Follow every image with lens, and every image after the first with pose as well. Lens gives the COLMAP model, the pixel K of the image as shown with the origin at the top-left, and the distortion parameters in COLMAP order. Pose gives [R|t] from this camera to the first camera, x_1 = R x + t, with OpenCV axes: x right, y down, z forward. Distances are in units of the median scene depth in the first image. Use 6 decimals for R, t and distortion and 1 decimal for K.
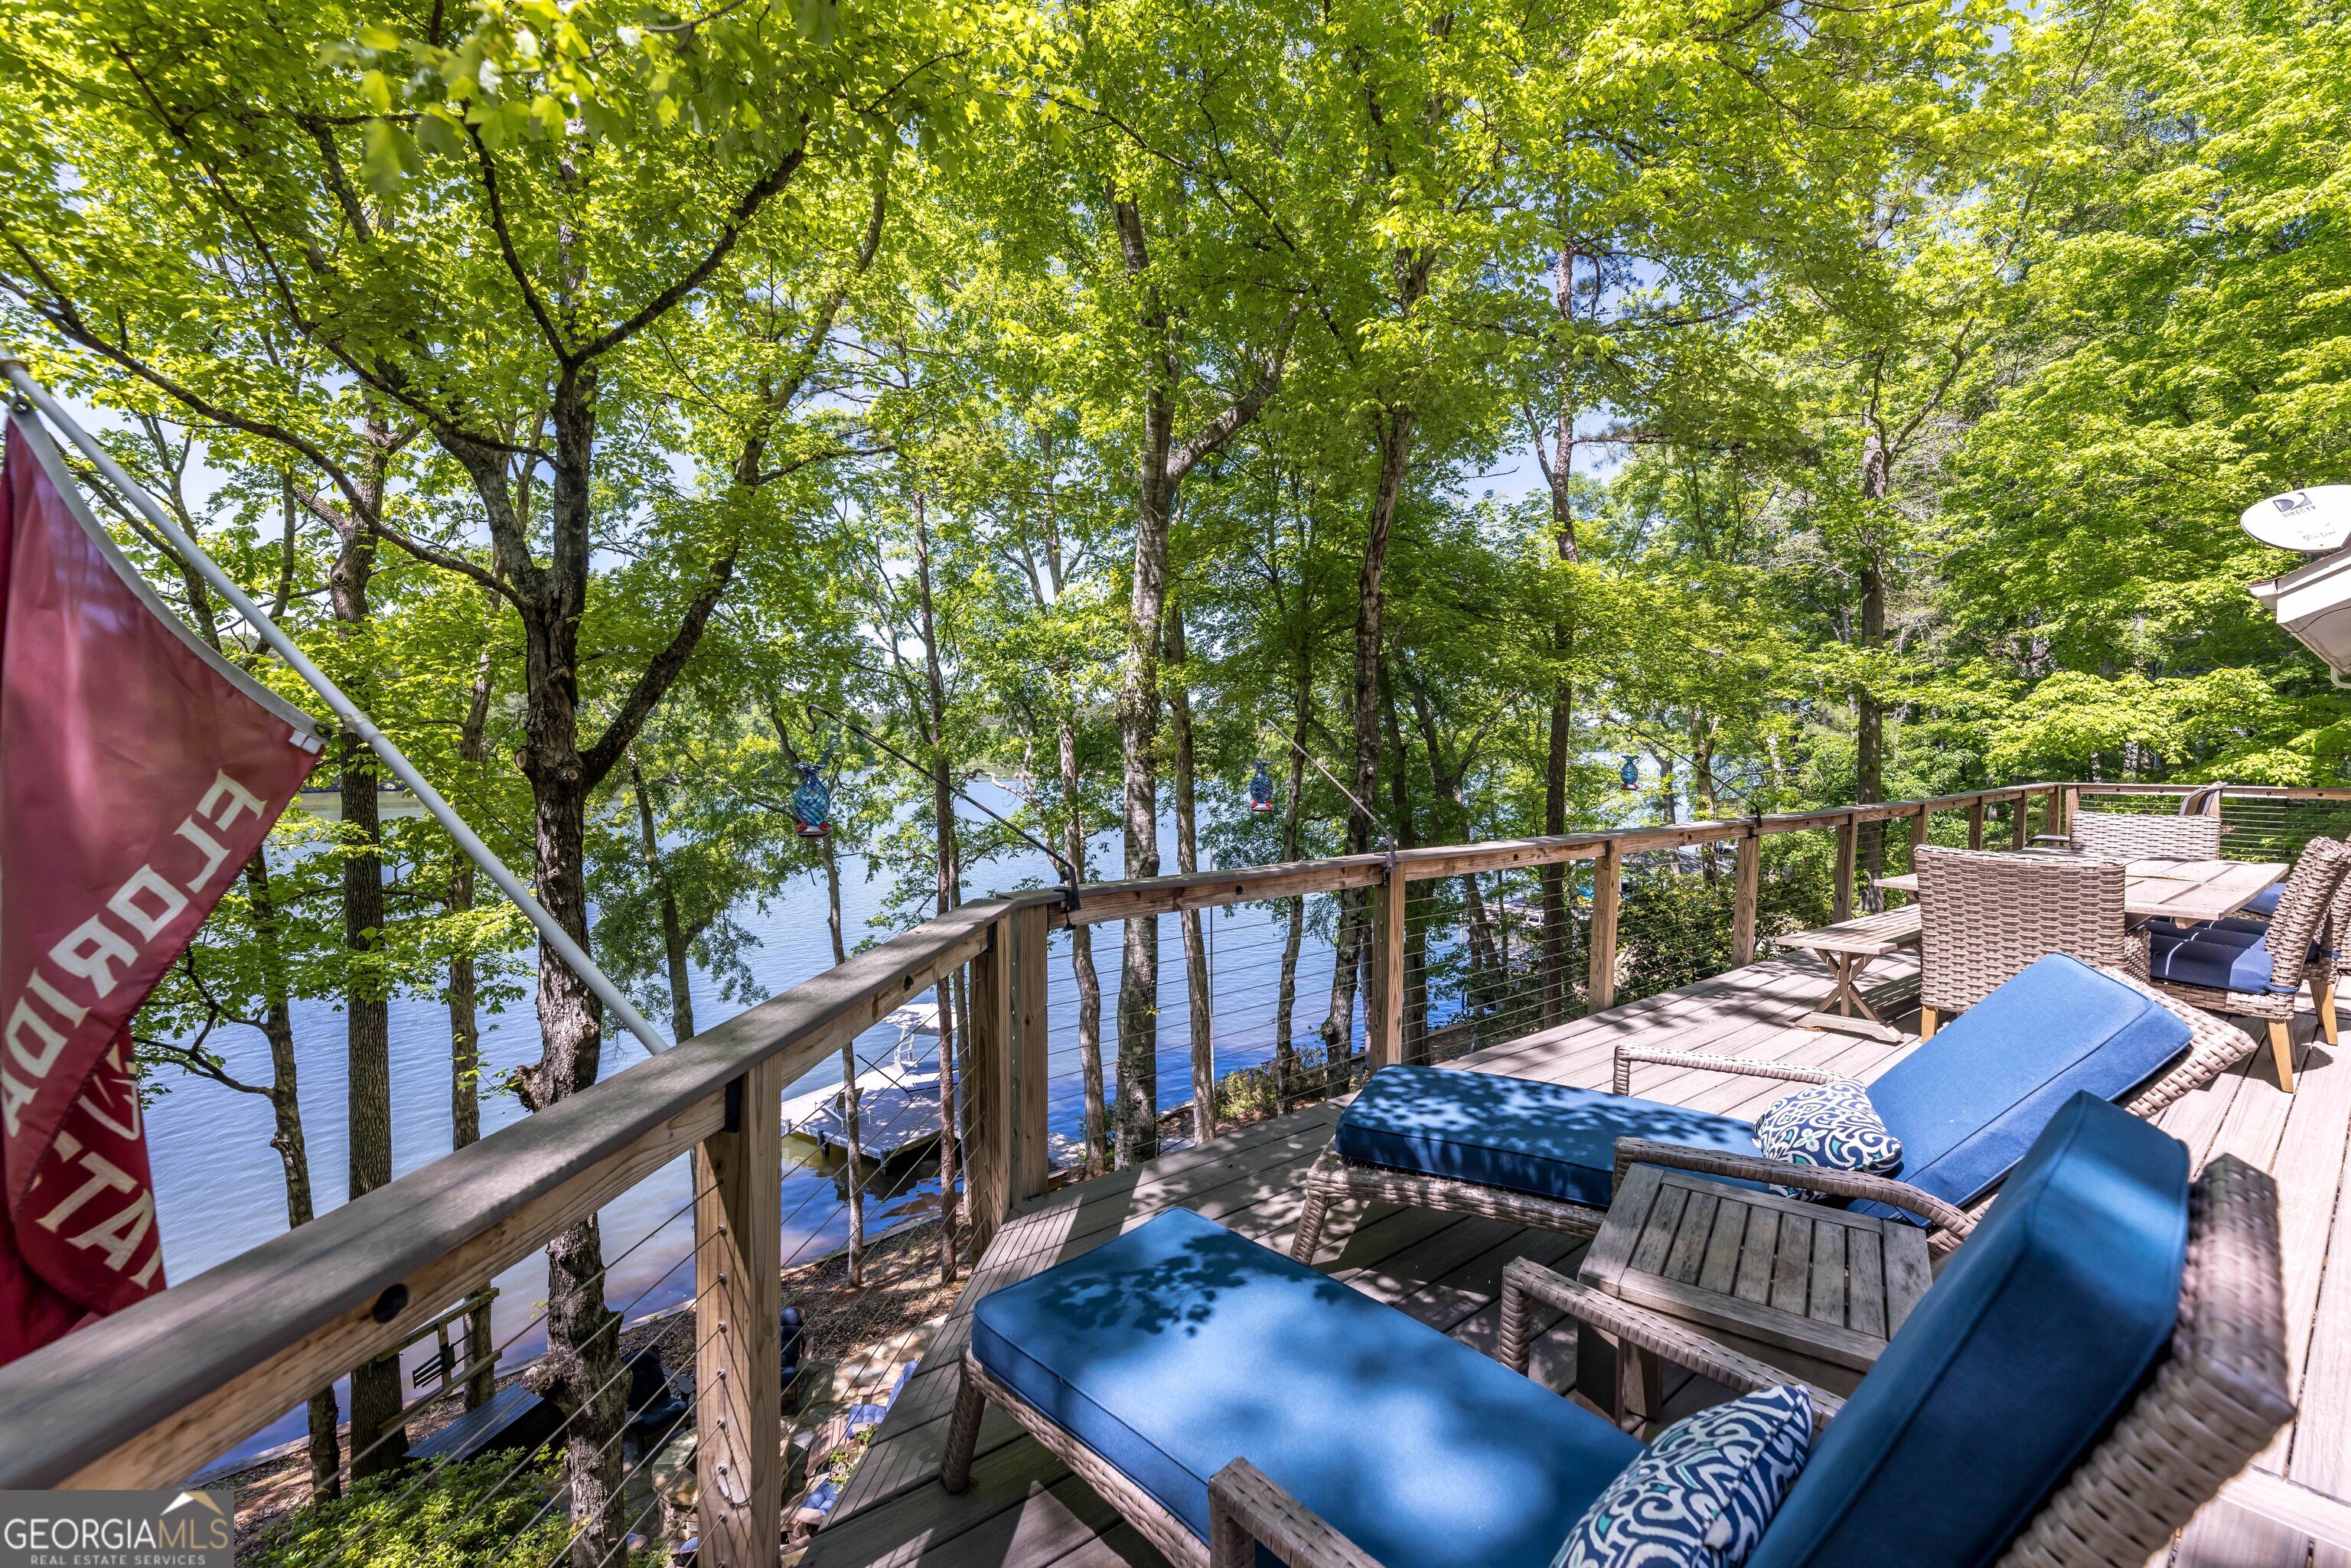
lens RADIAL K [[988.4, 0, 1160.2], [0, 988.4, 766.8], [0, 0, 1]] dist [-0.001807, 0.000498]
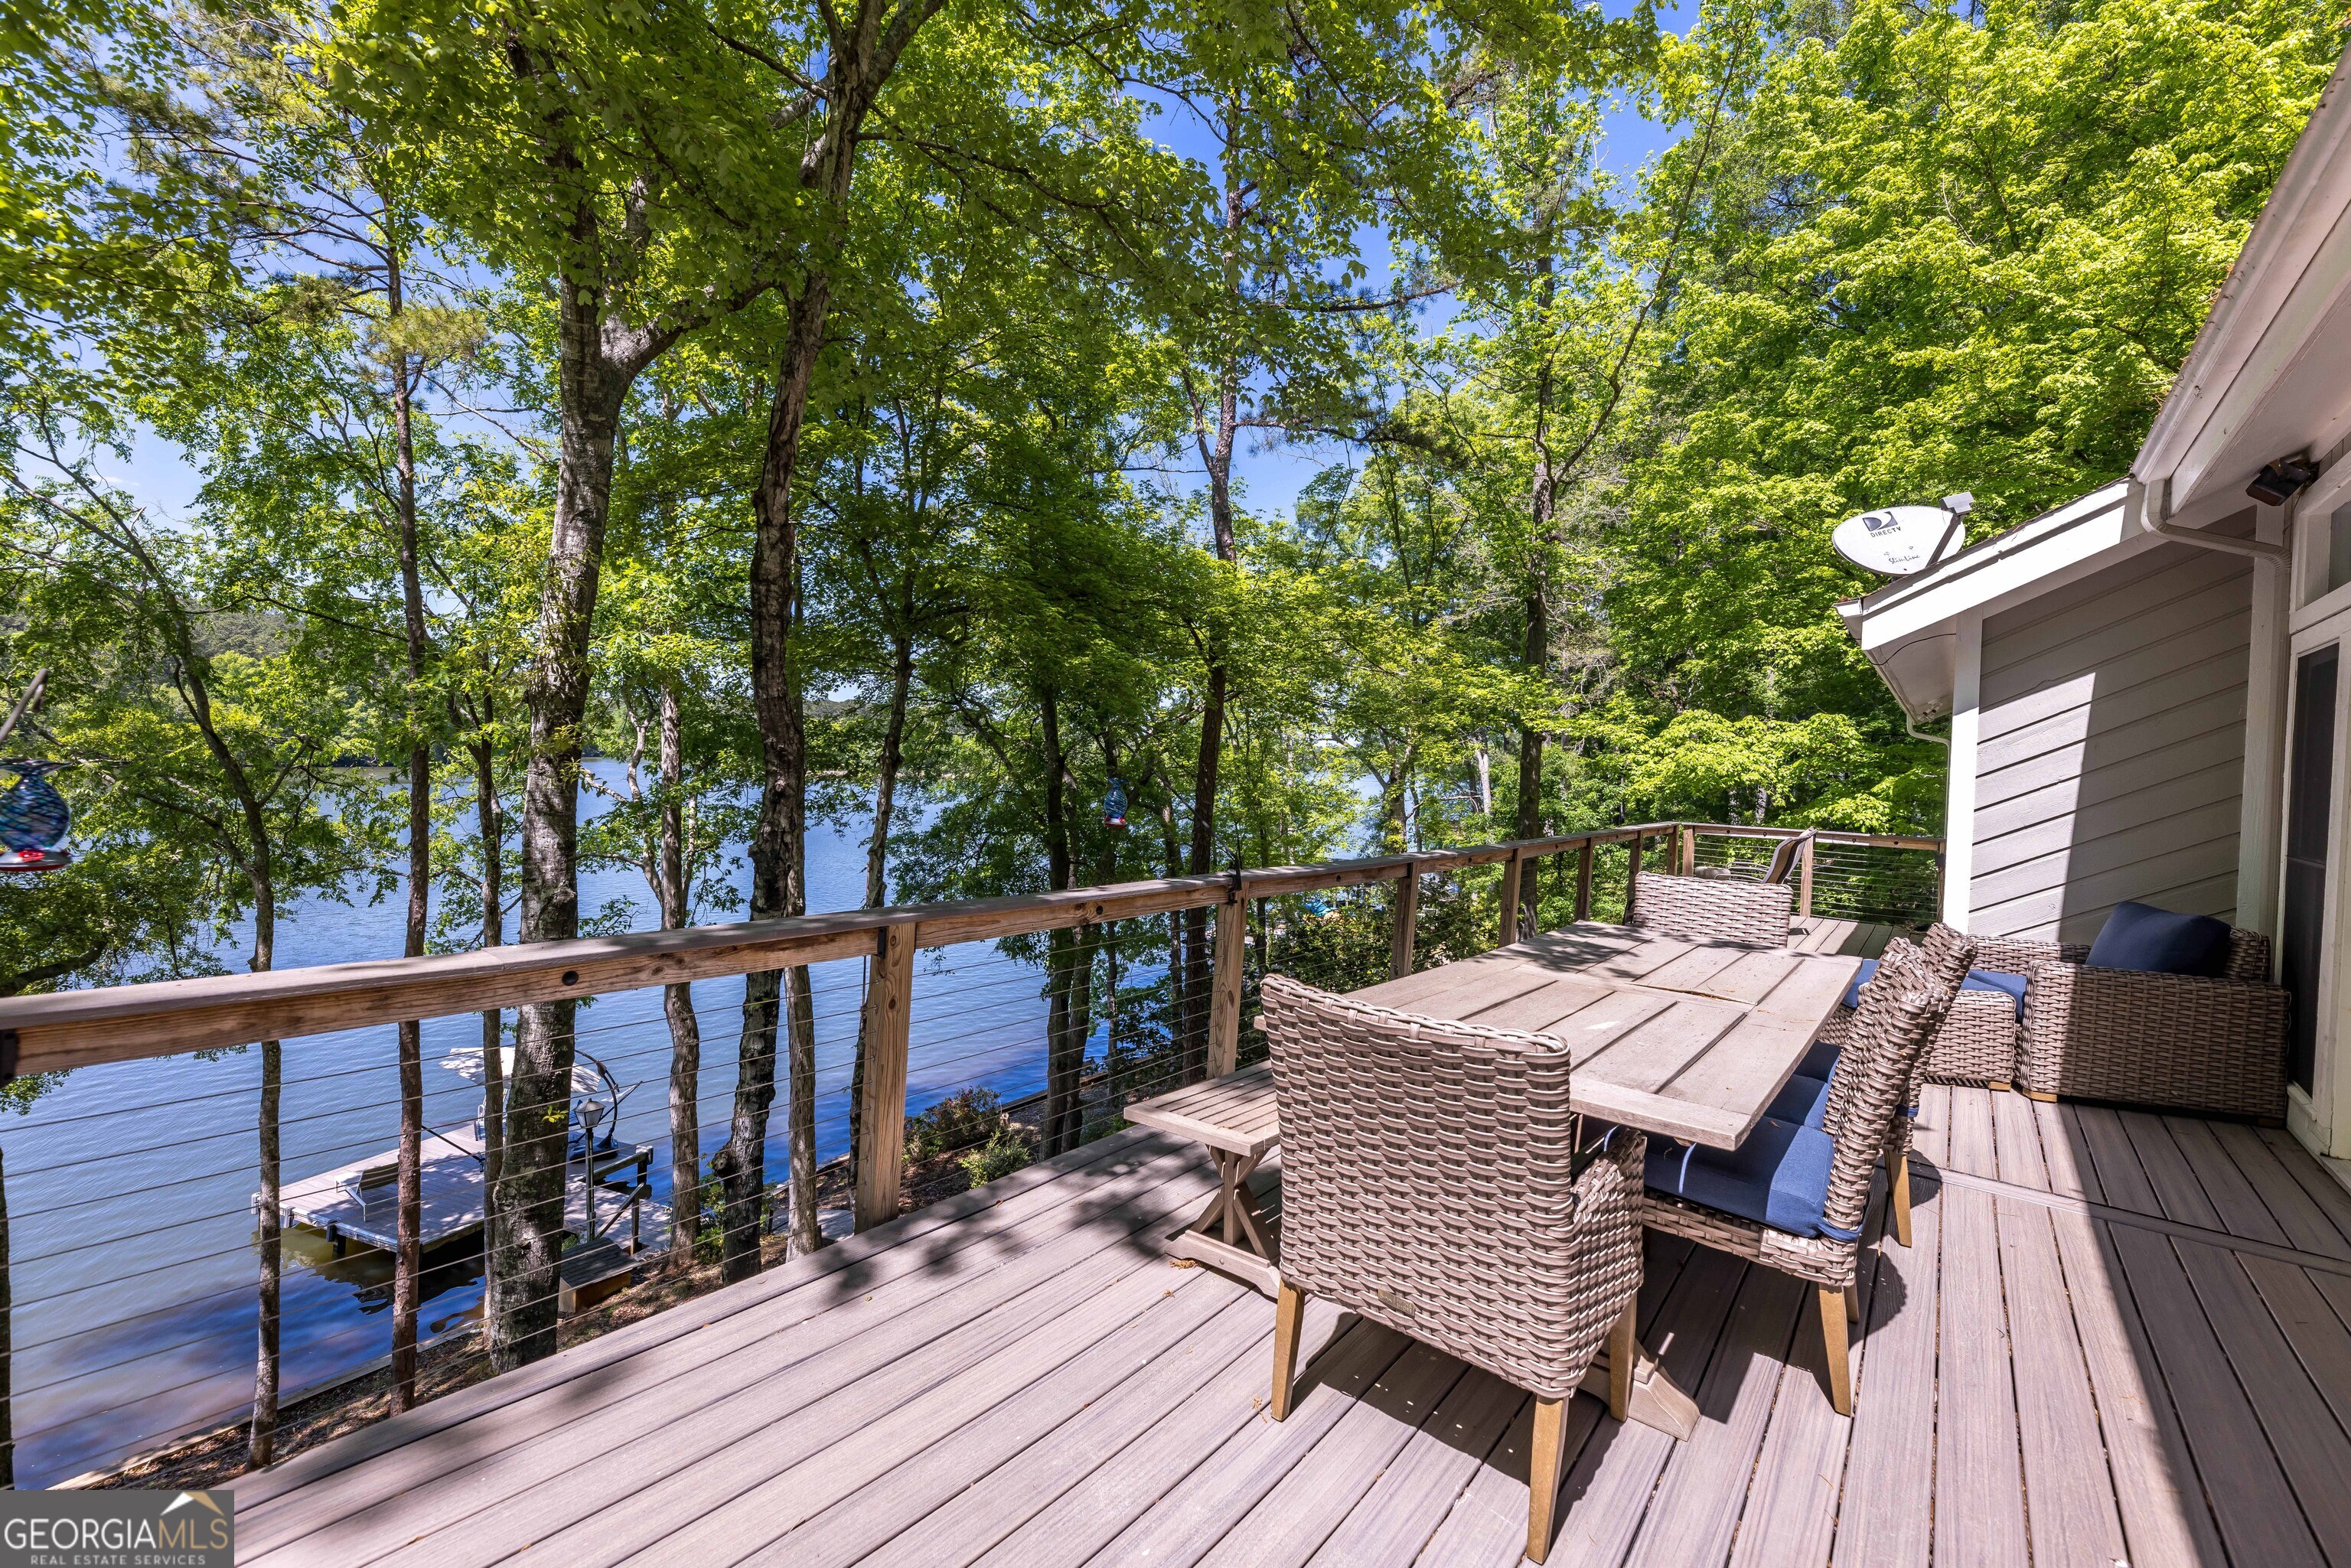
lens RADIAL K [[978.0, 0, 1182.4], [0, 978.0, 763.3], [0, 0, 1]] dist [-0.001451, -0.000619]
pose [[0.971564, 0.040354, 0.233313, 0.185693], [-0.037648, 0.999162, -0.016040, -0.006649], [-0.233765, 0.006800, 0.972269, 0.159786]]
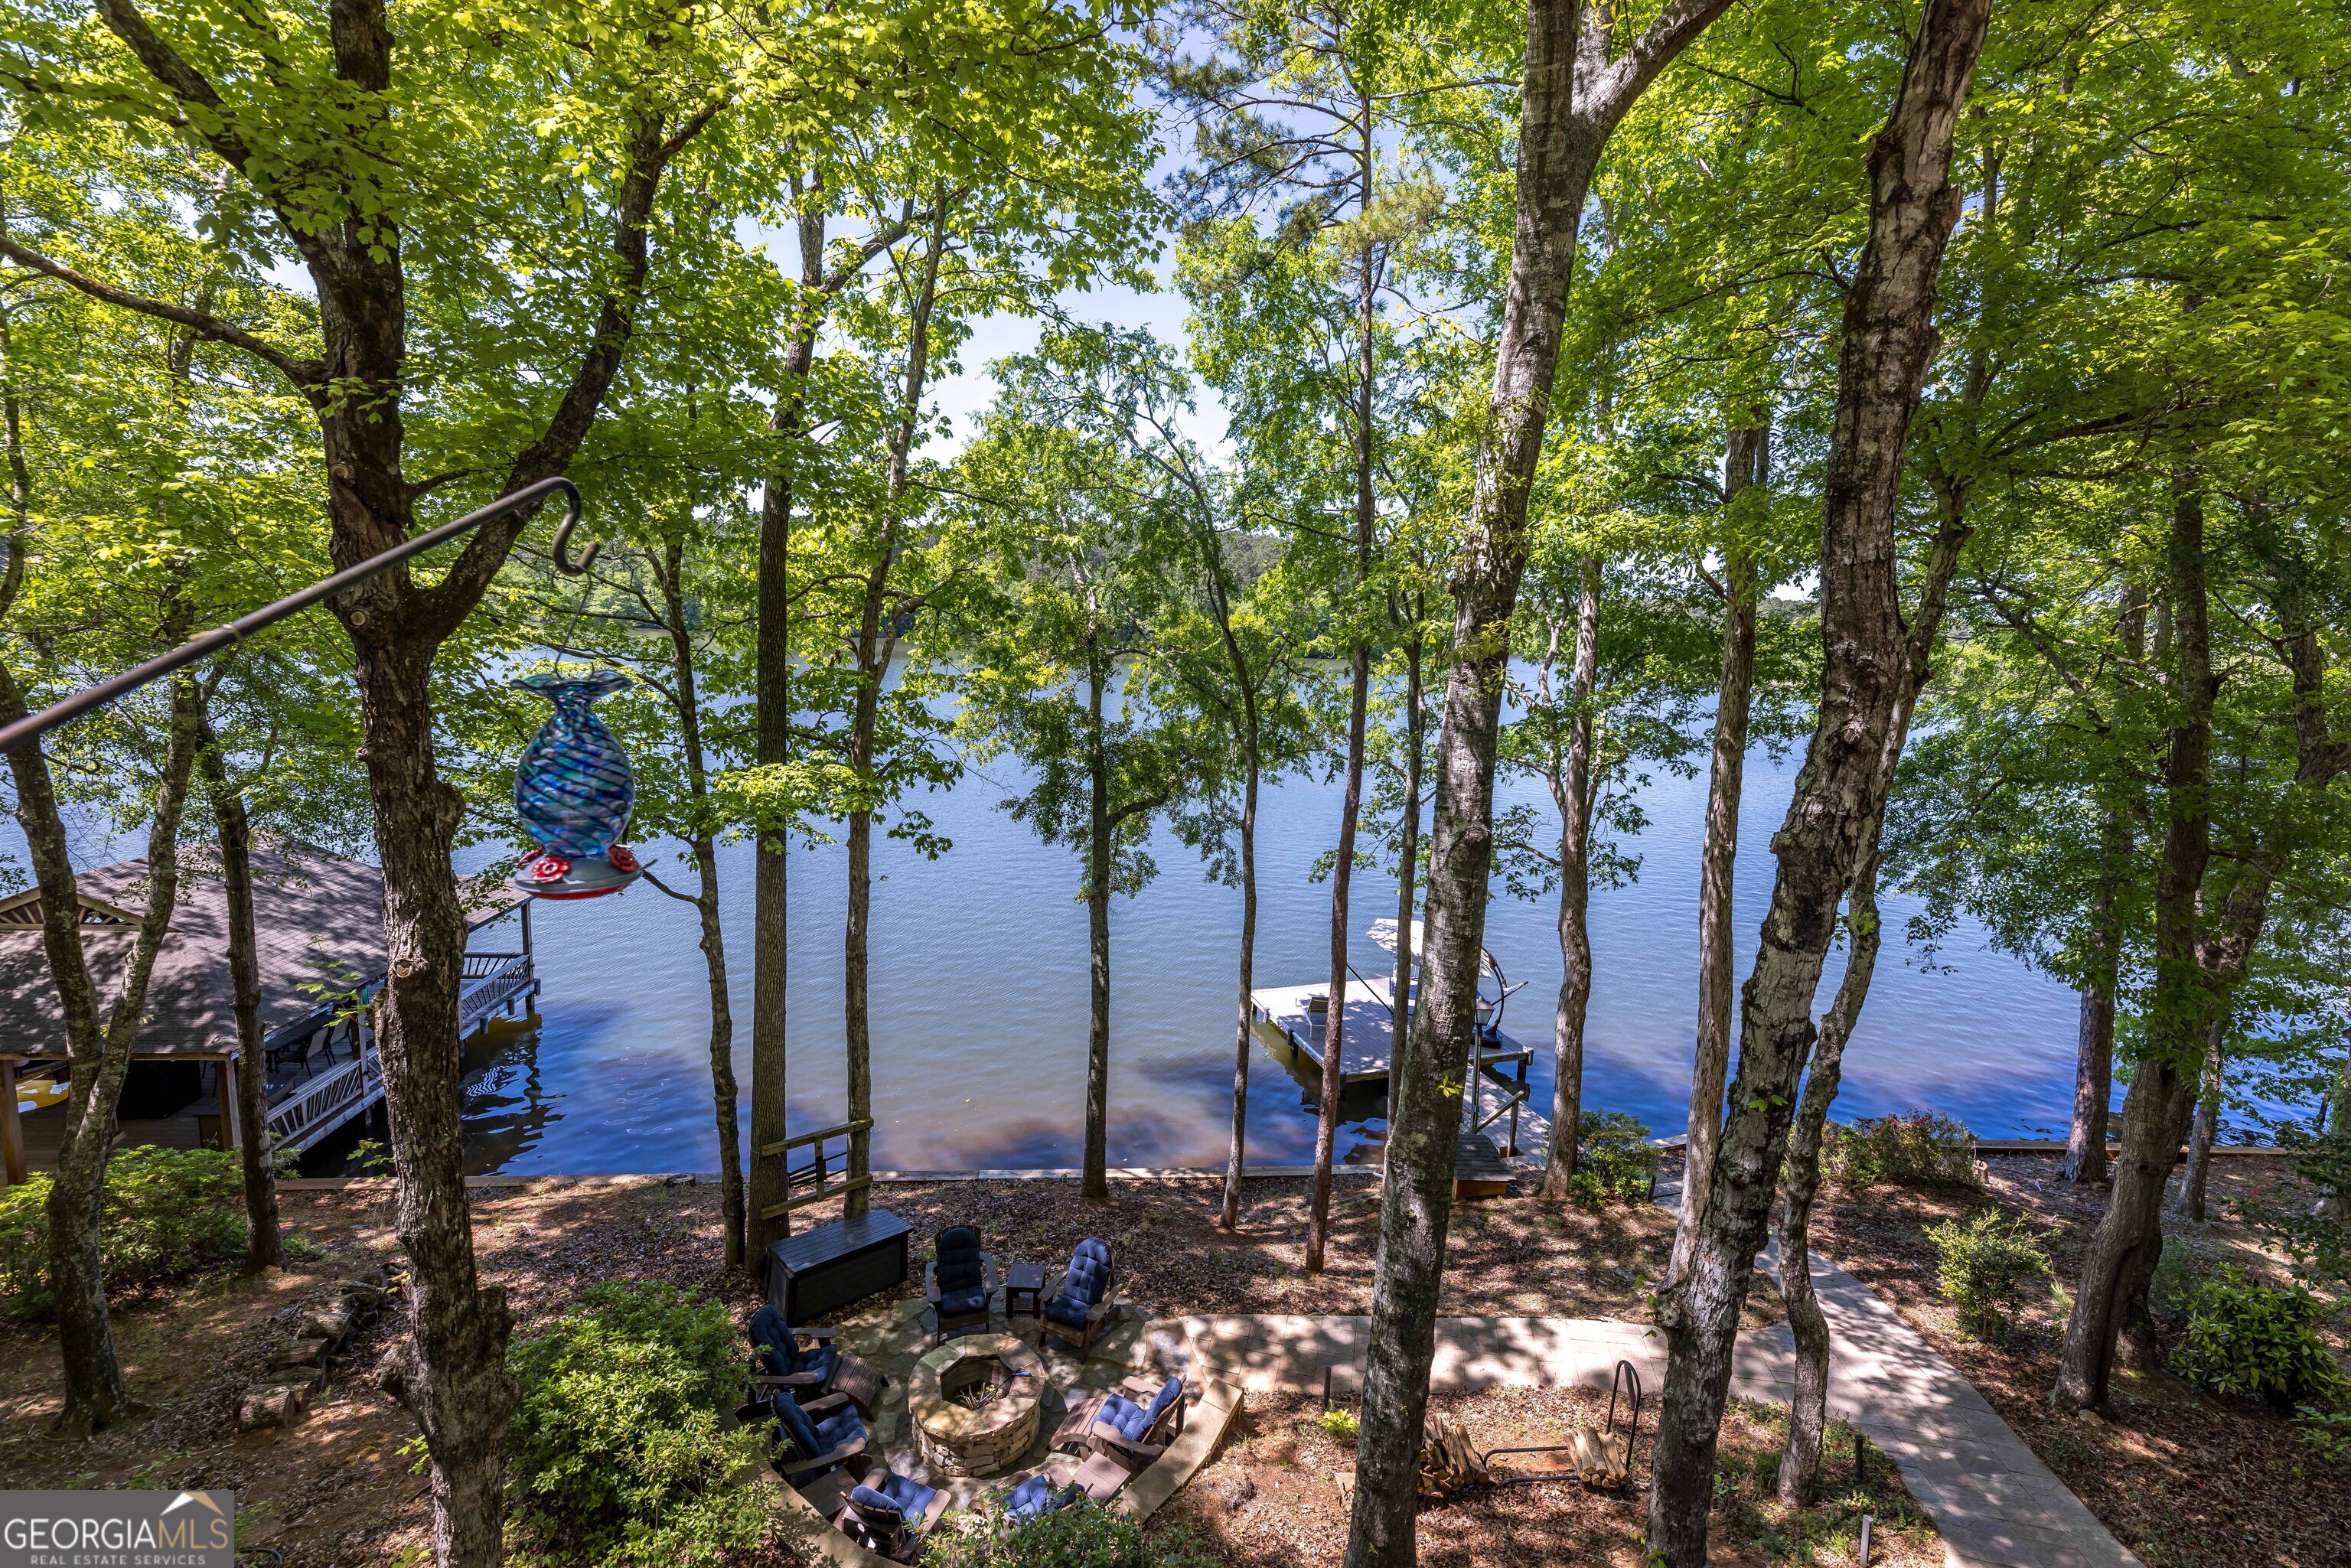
lens RADIAL K [[978.0, 0, 1182.4], [0, 978.0, 763.3], [0, 0, 1]] dist [-0.001451, -0.000619]
pose [[0.811013, 0.131860, -0.569974, 0.126514], [-0.068545, 0.988975, 0.131262, -0.008822], [0.580998, -0.067386, 0.811110, 0.319227]]
